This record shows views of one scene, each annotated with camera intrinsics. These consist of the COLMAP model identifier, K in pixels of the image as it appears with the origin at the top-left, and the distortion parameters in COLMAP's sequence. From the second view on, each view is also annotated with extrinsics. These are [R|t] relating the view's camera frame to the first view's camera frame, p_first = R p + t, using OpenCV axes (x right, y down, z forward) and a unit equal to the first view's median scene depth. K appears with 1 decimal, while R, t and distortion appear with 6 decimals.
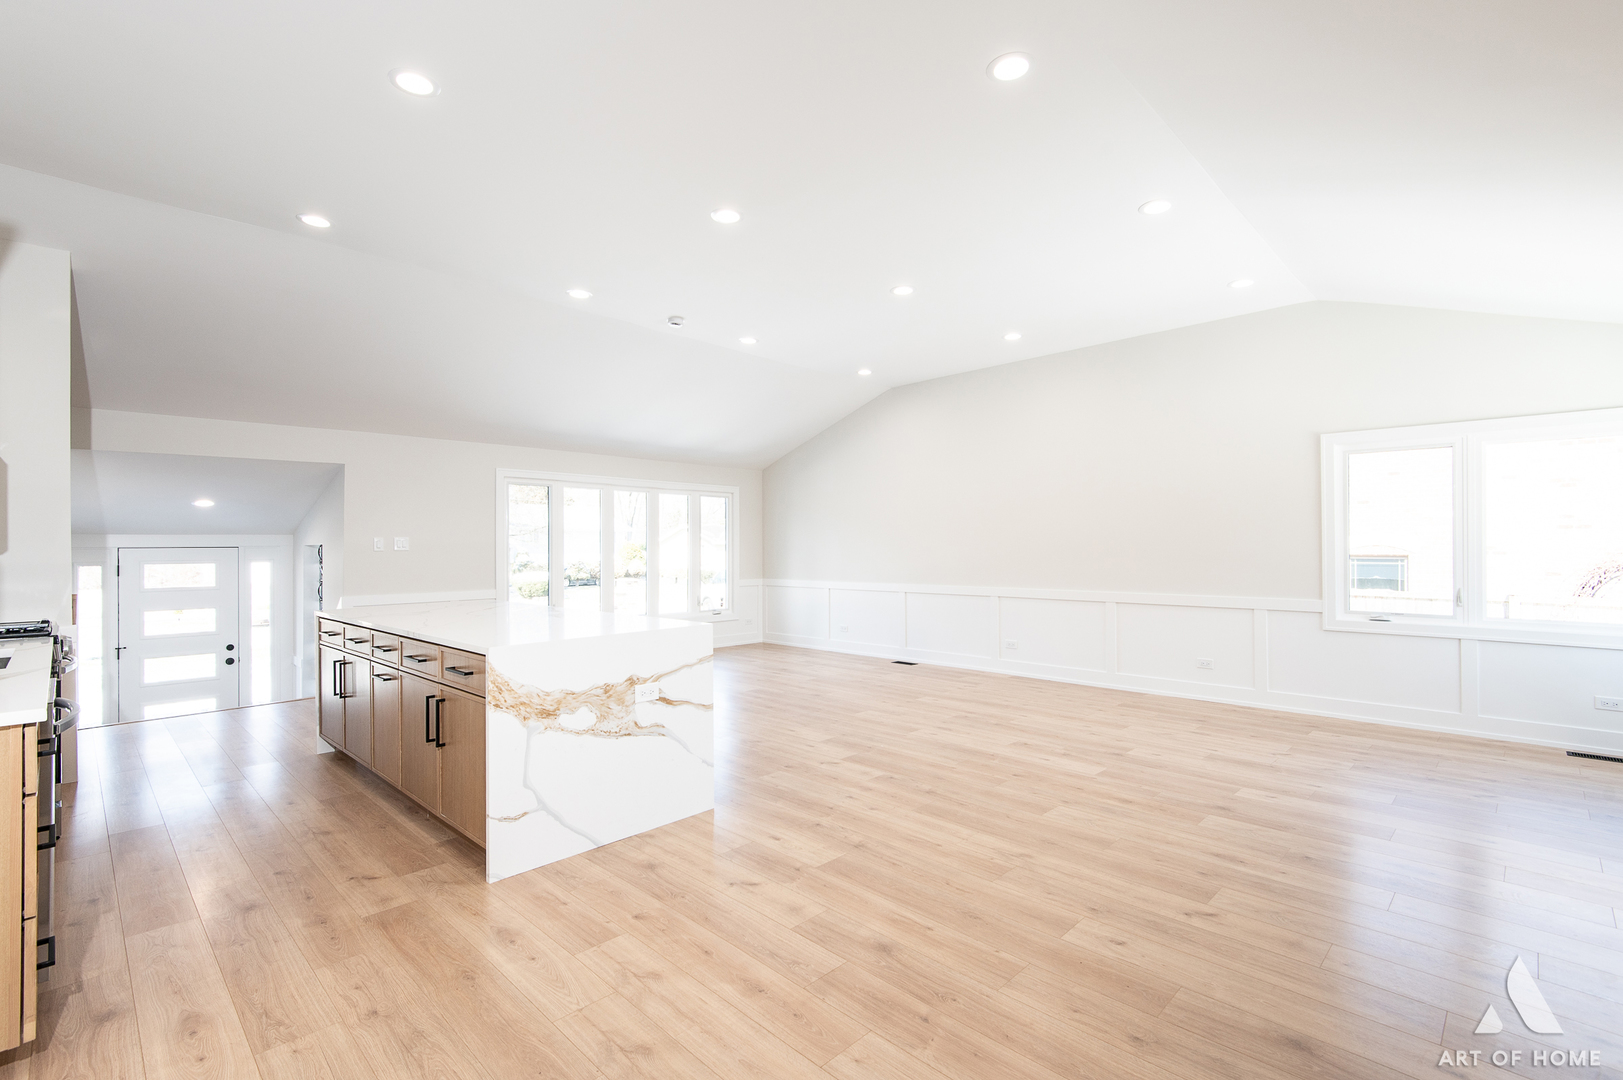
lens RADIAL K [[729.6, 0, 807.9], [0, 729.6, 544.2], [0, 0, 1]] dist [0.028421, -0.015008]
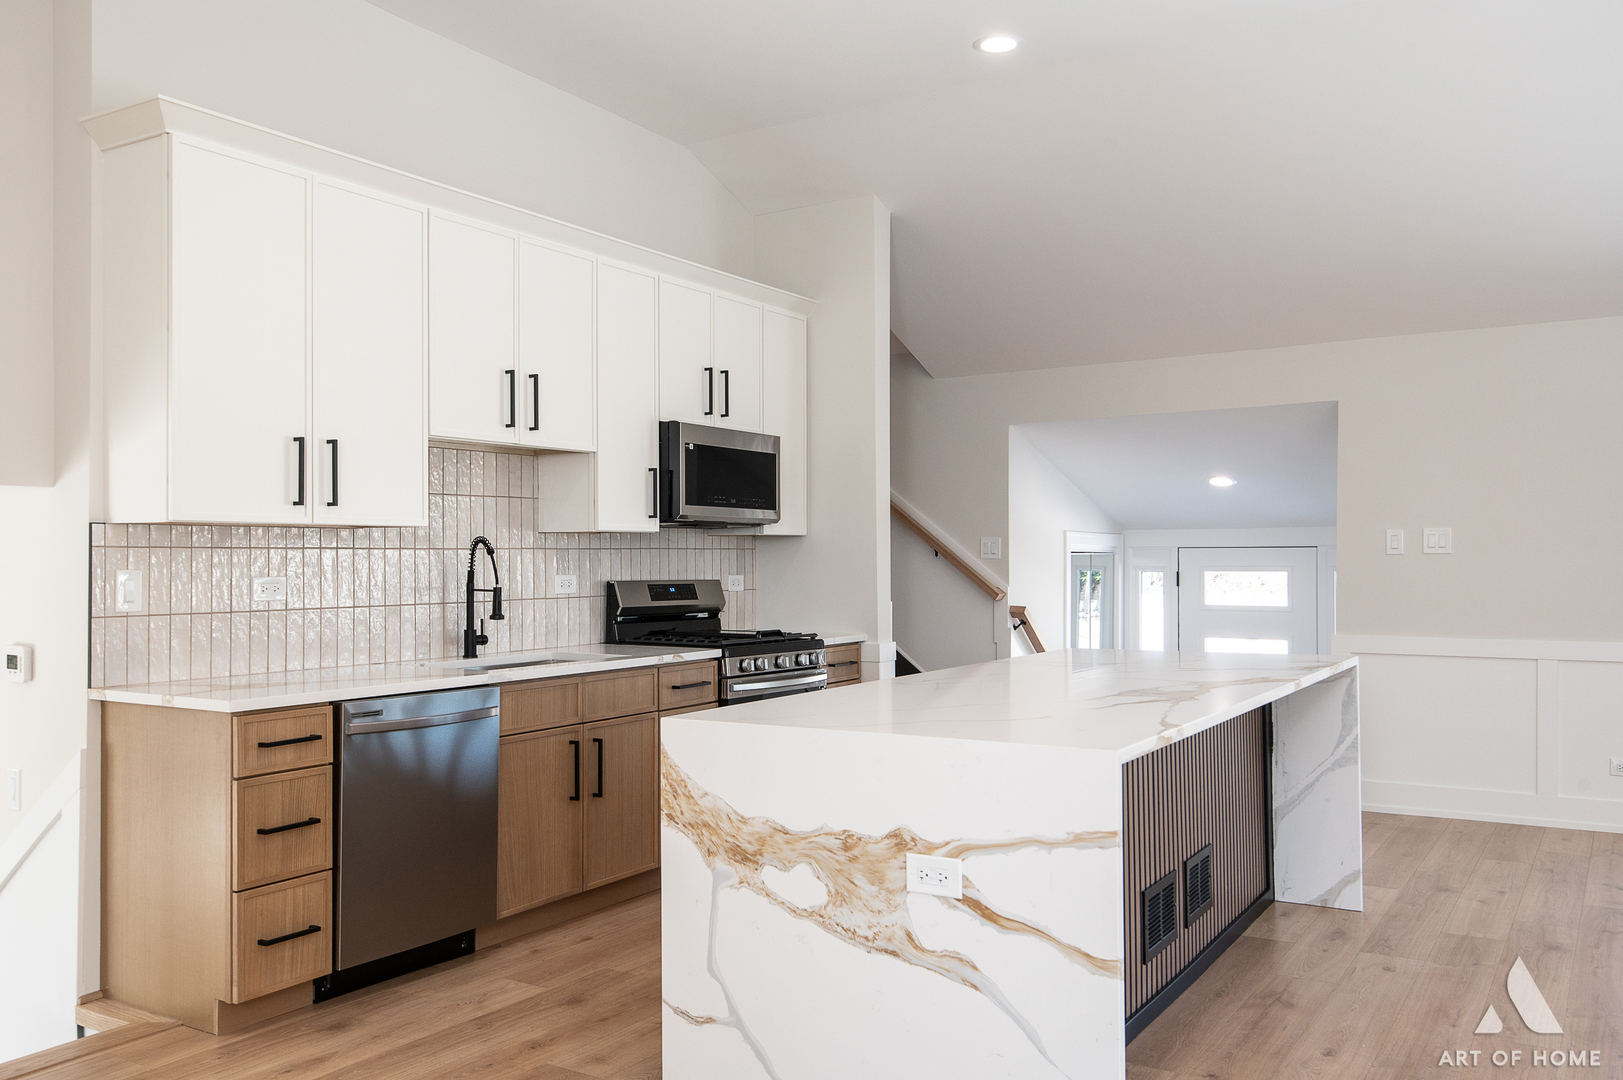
lens RADIAL K [[1315.3, 0, 800.3], [0, 1315.3, 549.8], [0, 0, 1]] dist [0.007900, -0.001441]
pose [[0.214261, 0.001909, -0.976775, 0.547319], [0.005440, 0.999980, 0.003148, 0.000593], [0.976761, -0.005988, 0.214246, 0.748762]]
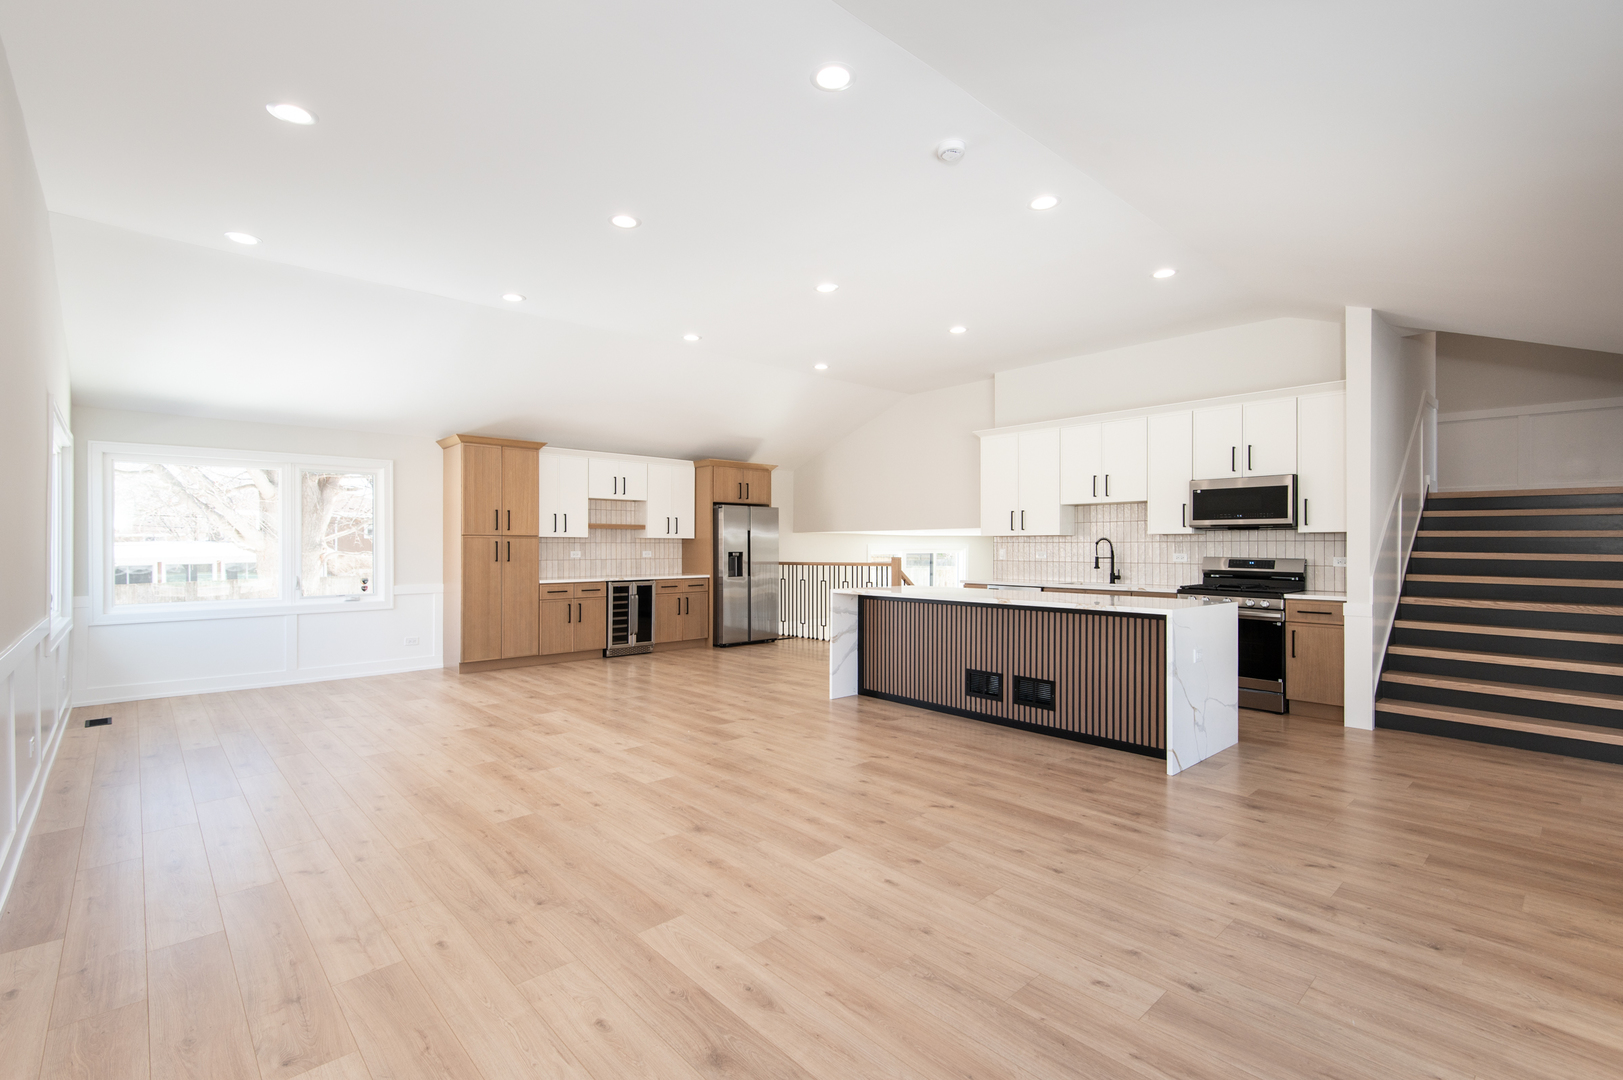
lens RADIAL K [[729.6, 0, 807.9], [0, 729.6, 544.2], [0, 0, 1]] dist [0.028421, -0.015008]
pose [[-0.998984, 0.004845, 0.044810, -0.167716], [0.004447, 0.999950, -0.008983, 0.023277], [-0.044852, -0.008774, -0.998955, 2.891069]]
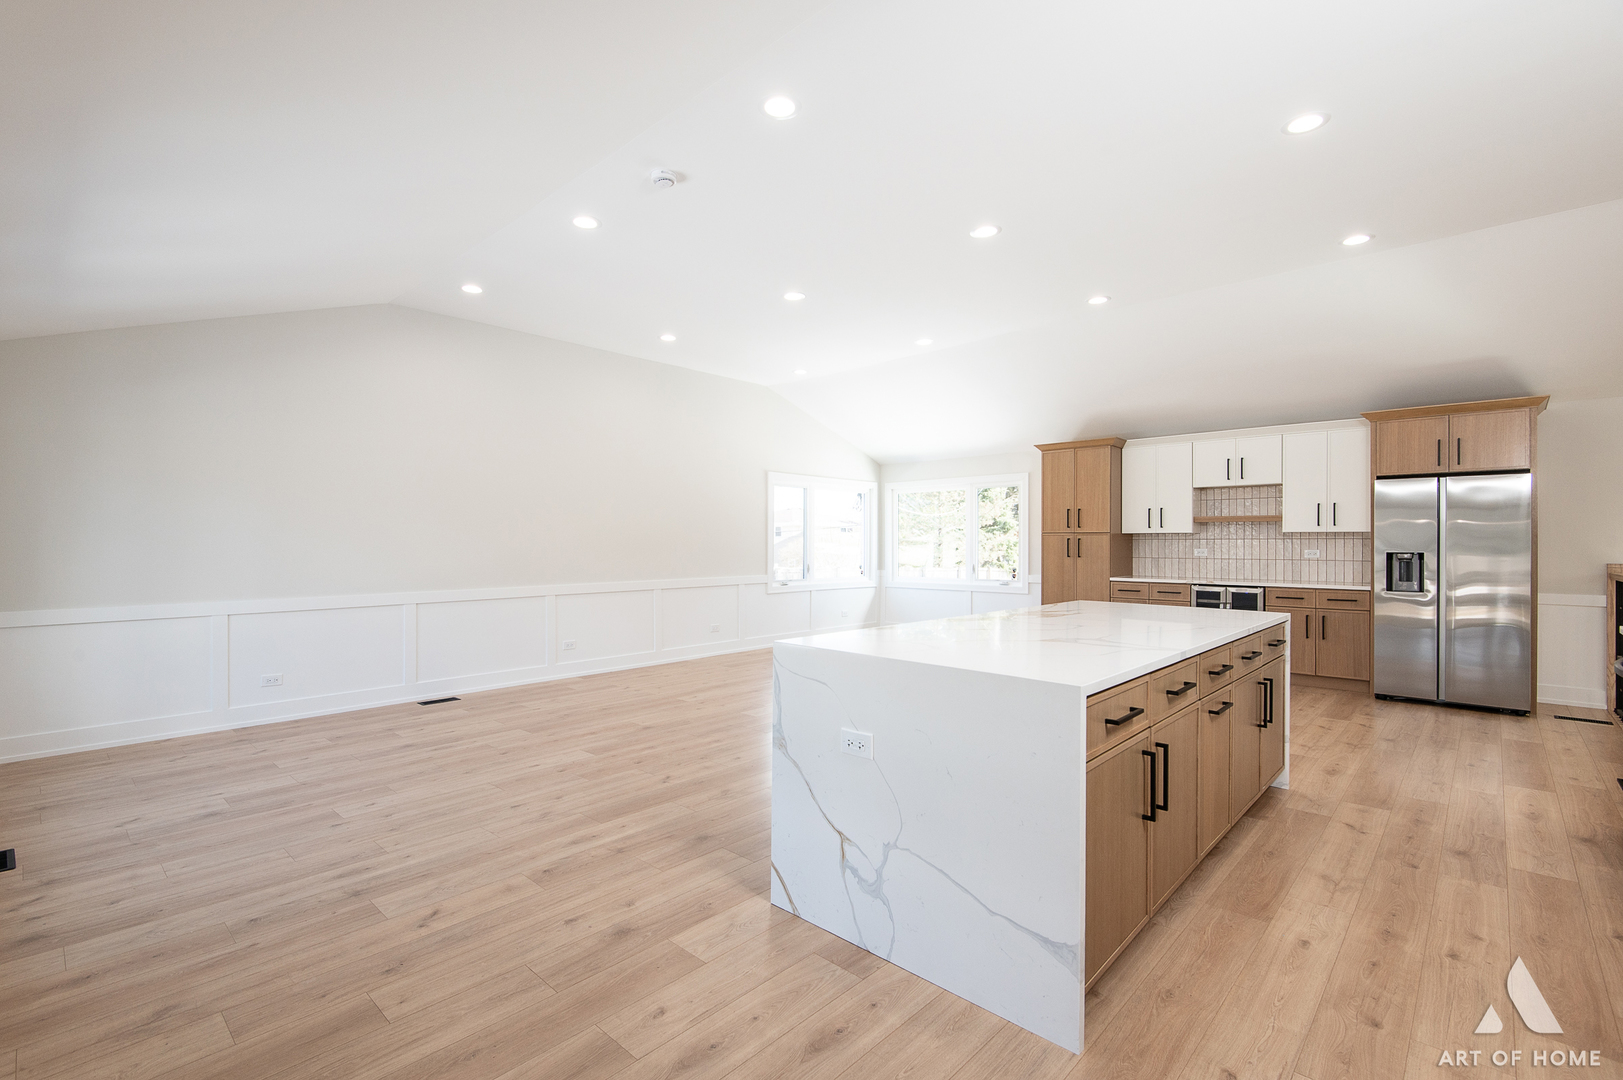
lens RADIAL K [[729.6, 0, 807.9], [0, 729.6, 544.2], [0, 0, 1]] dist [0.028421, -0.015008]
pose [[-0.033033, 0.002191, 0.999452, -1.487024], [-0.006697, 0.999975, -0.002413, 0.020874], [-0.999432, -0.006773, -0.033018, 1.635161]]
